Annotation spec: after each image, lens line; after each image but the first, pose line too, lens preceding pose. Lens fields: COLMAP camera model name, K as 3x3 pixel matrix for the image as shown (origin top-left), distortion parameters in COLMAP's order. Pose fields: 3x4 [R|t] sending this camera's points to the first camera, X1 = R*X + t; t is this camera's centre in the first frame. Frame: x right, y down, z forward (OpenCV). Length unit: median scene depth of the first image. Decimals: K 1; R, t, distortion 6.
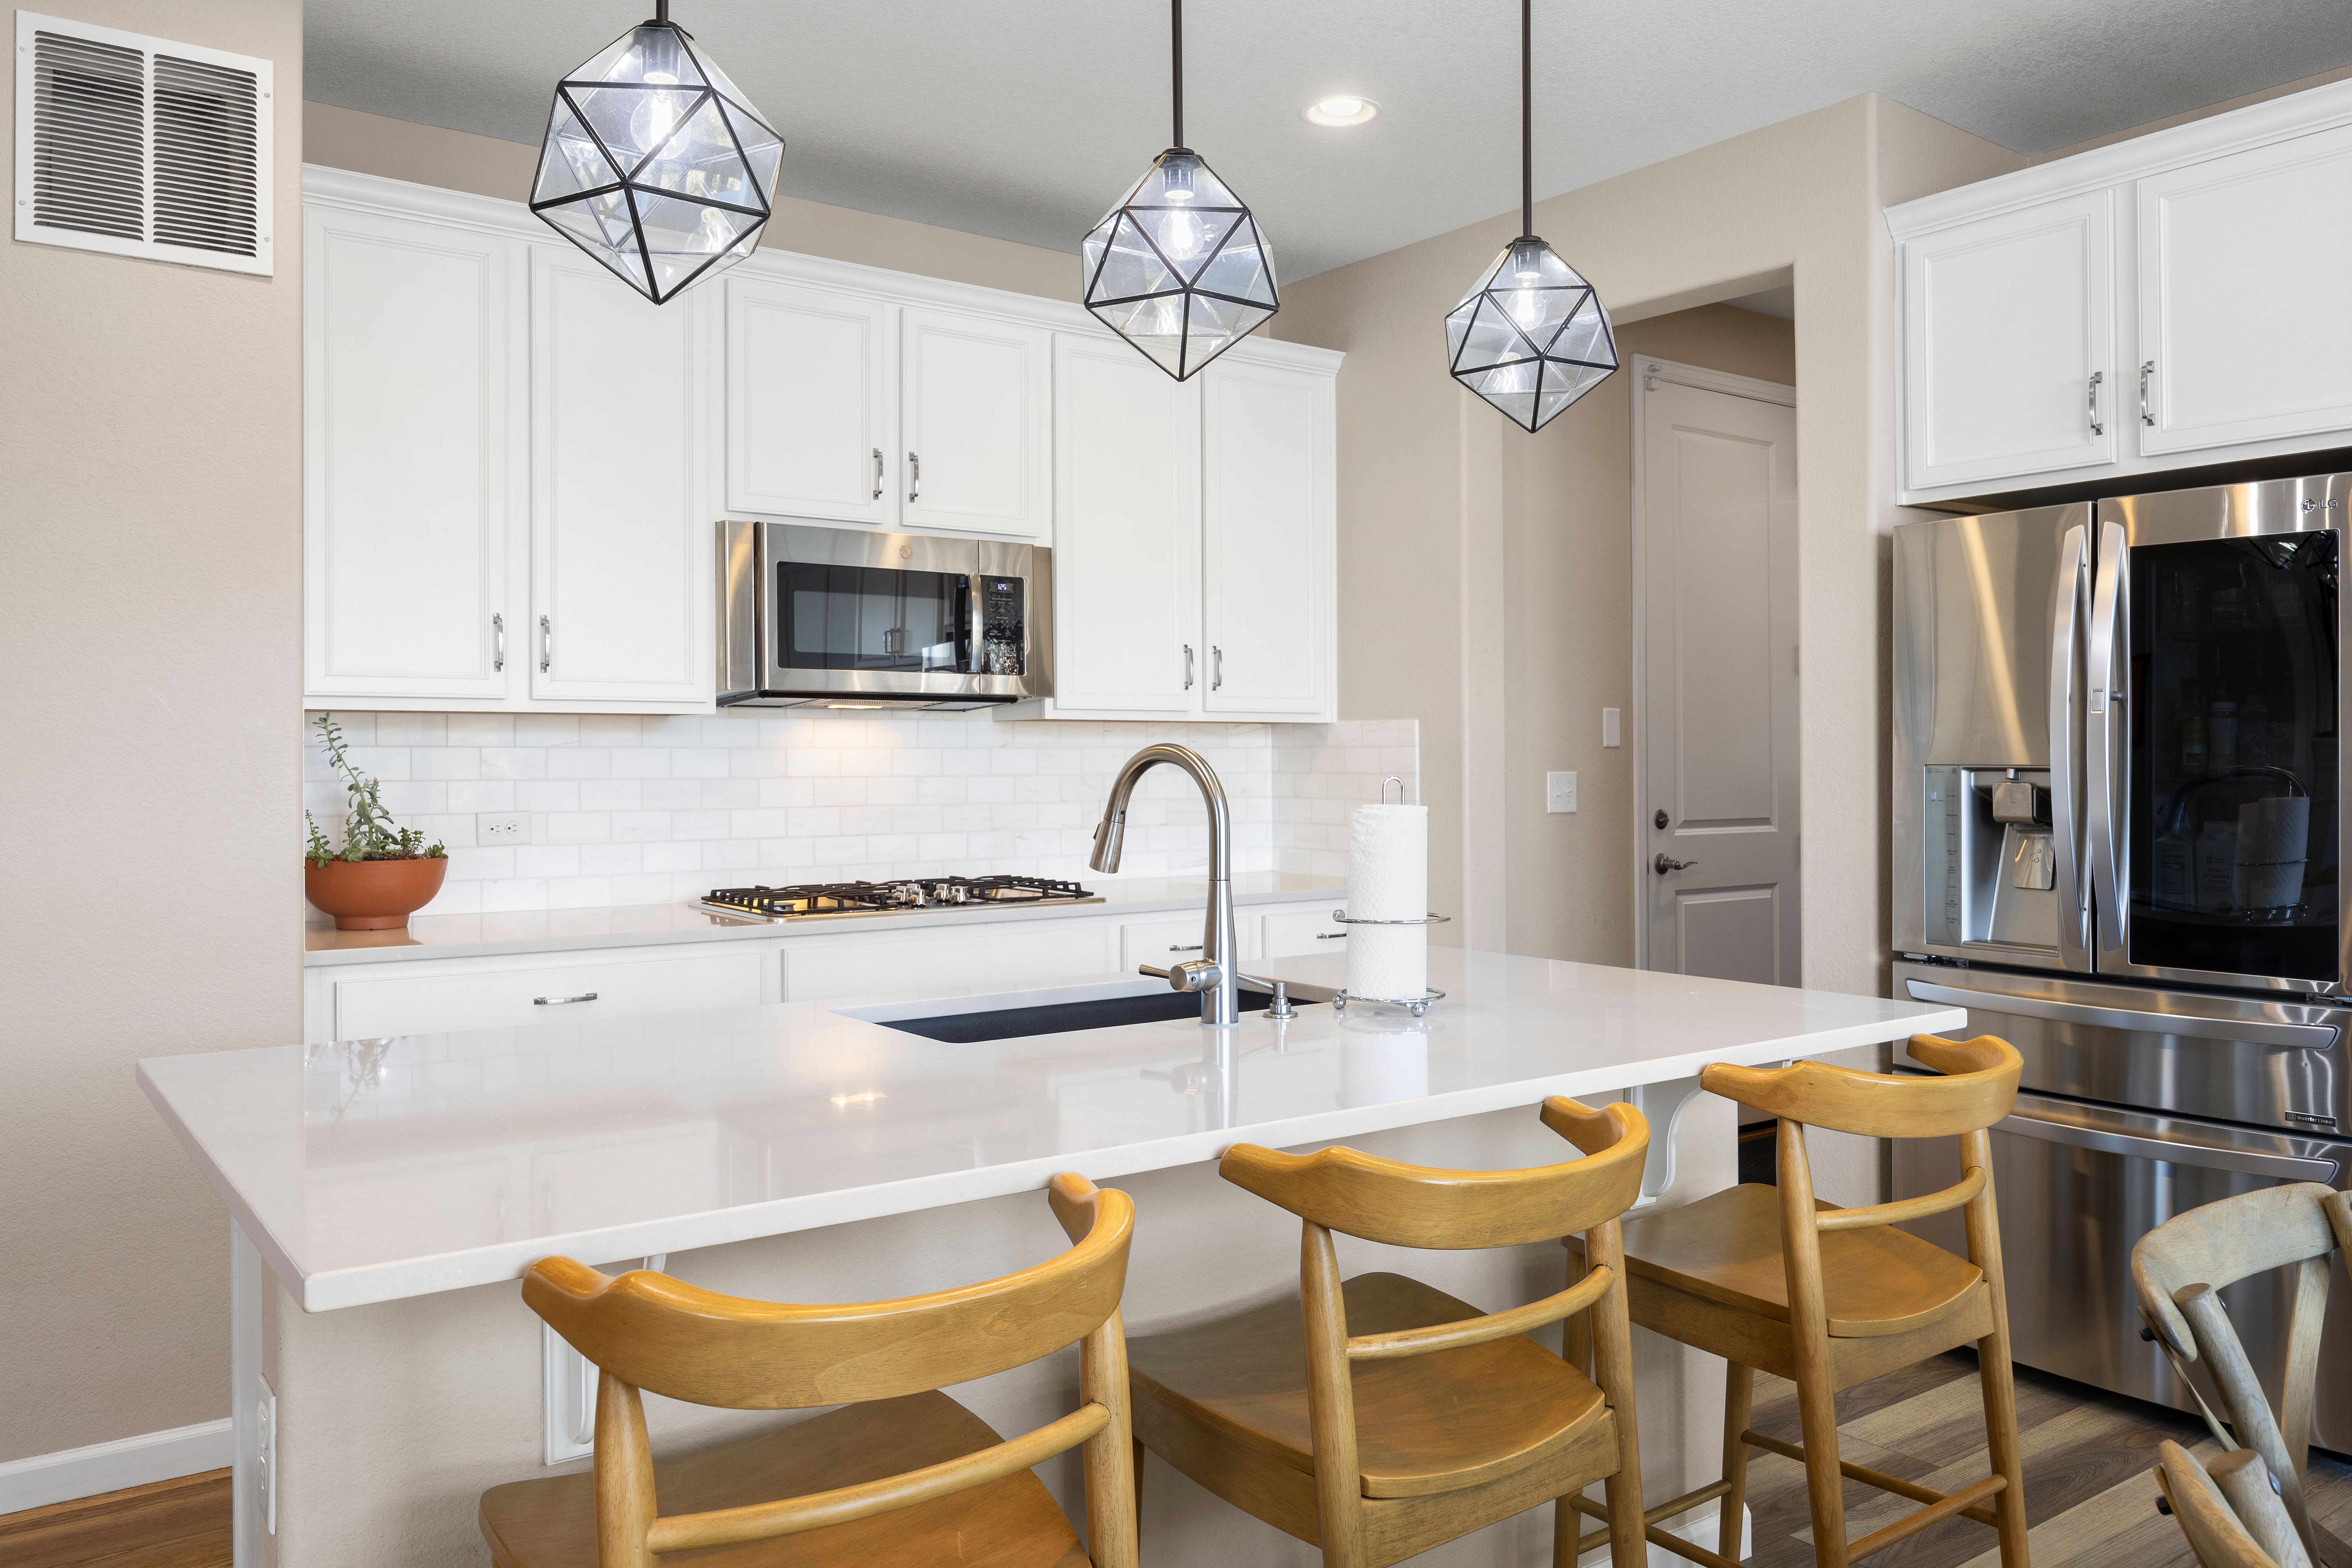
lens RADIAL K [[1857.3, 0, 1043.9], [0, 1857.3, 744.2], [0, 0, 1]] dist [0.014651, -0.002755]
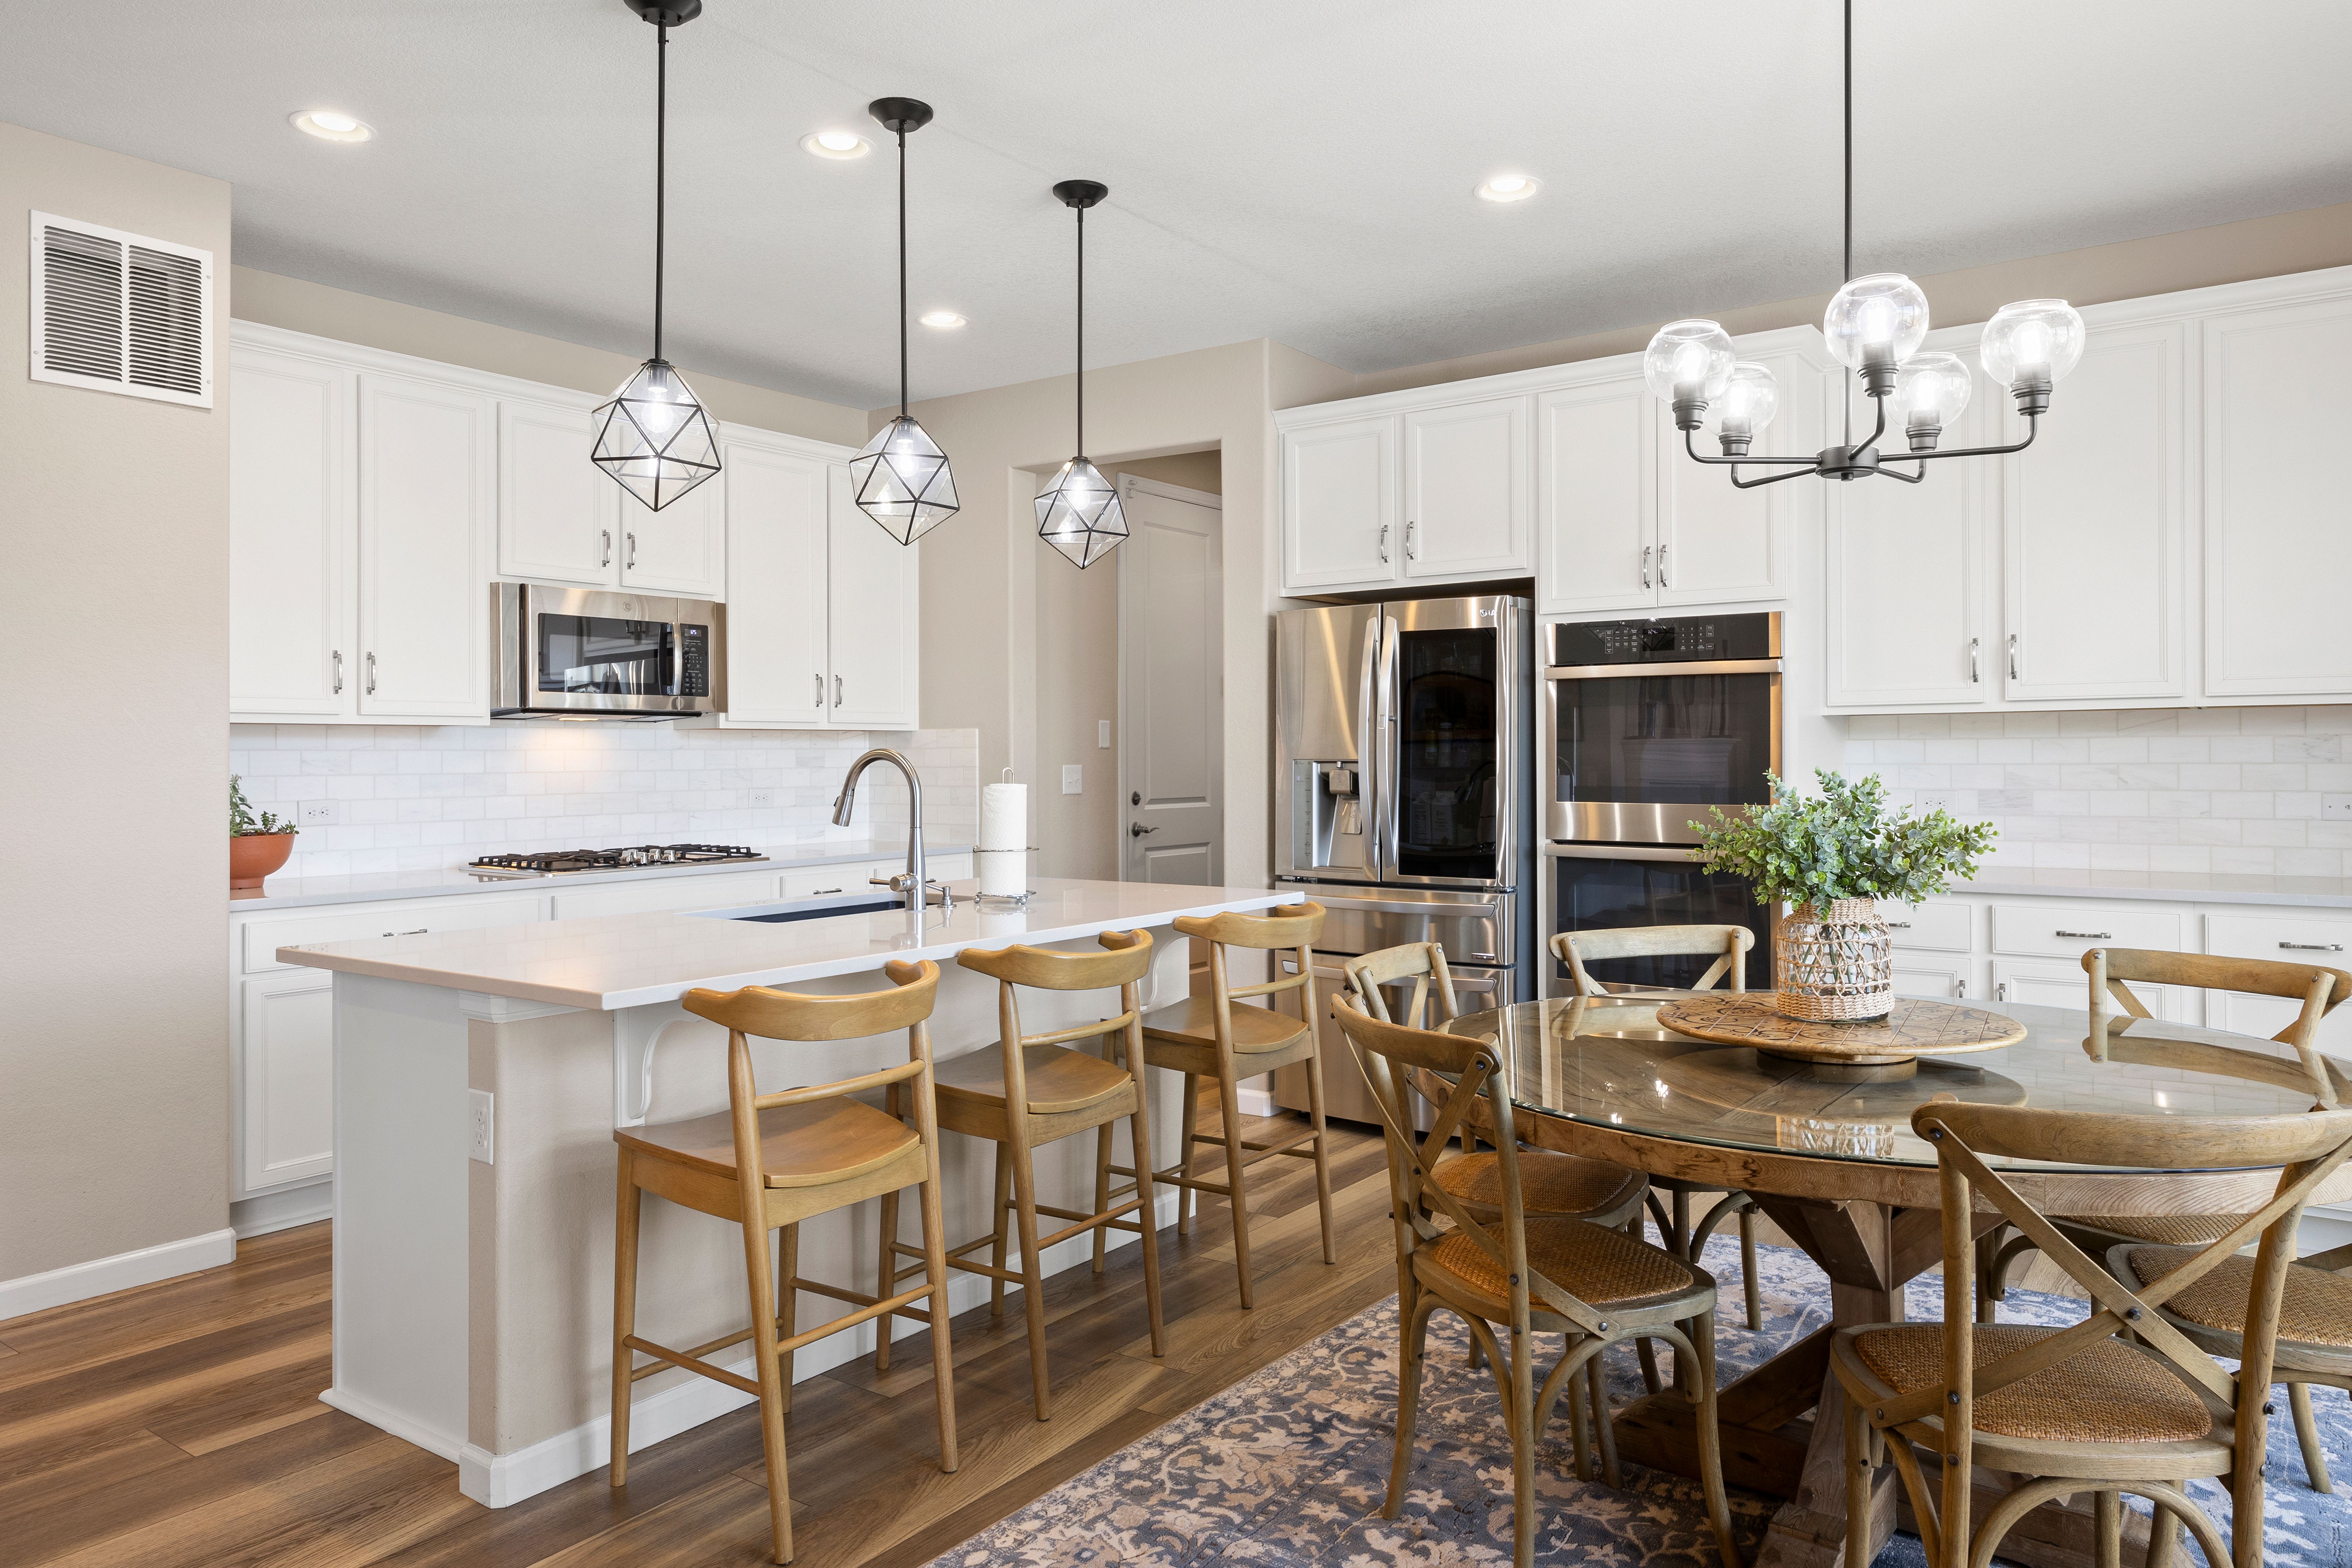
lens RADIAL K [[1725.1, 0, 1155.3], [0, 1725.1, 784.0], [0, 0, 1]] dist [0.011232, -0.001645]
pose [[0.941601, -0.009179, 0.336606, -0.143854], [0.000908, 0.999694, 0.024720, -0.004969], [-0.336730, -0.022971, 0.941321, -0.364448]]
